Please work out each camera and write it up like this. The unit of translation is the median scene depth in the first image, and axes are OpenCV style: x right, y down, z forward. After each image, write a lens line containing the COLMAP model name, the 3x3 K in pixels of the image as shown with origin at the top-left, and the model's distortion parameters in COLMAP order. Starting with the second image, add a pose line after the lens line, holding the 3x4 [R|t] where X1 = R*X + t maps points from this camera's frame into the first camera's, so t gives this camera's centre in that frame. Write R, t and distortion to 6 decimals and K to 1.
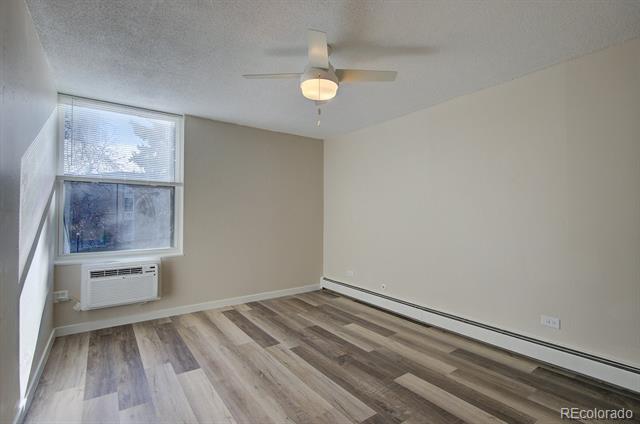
lens RADIAL K [[299.0, 0, 320.7], [0, 299.0, 209.1], [0, 0, 1]] dist [-0.002050, -0.001245]
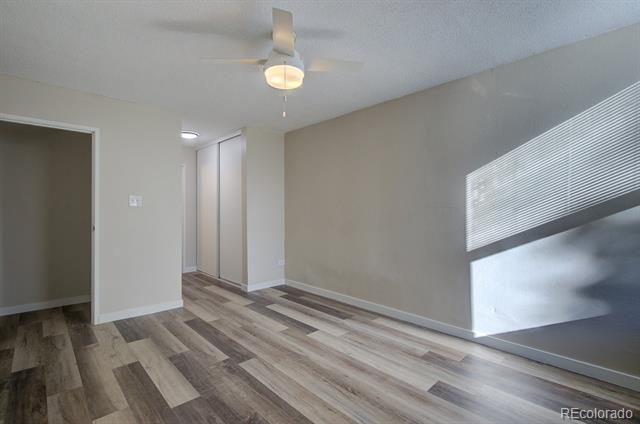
lens RADIAL K [[299.0, 0, 317.7], [0, 299.0, 209.6], [0, 0, 1]] dist [-0.002050, -0.001245]
pose [[-0.993099, -0.000371, -0.117275, 0.001179], [0.001440, 0.999881, -0.015360, 0.025281], [0.117267, -0.015423, -0.992981, 1.402658]]
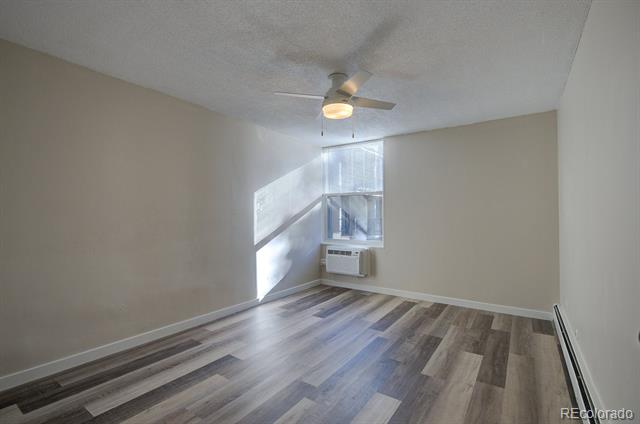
lens RADIAL K [[299.0, 0, 319.5], [0, 299.0, 215.8], [0, 0, 1]] dist [-0.002050, -0.001245]
pose [[0.329137, -0.000459, -0.944282, 0.778776], [0.015011, 0.999876, 0.004746, 0.008382], [0.944163, -0.015737, 0.329103, 0.386280]]
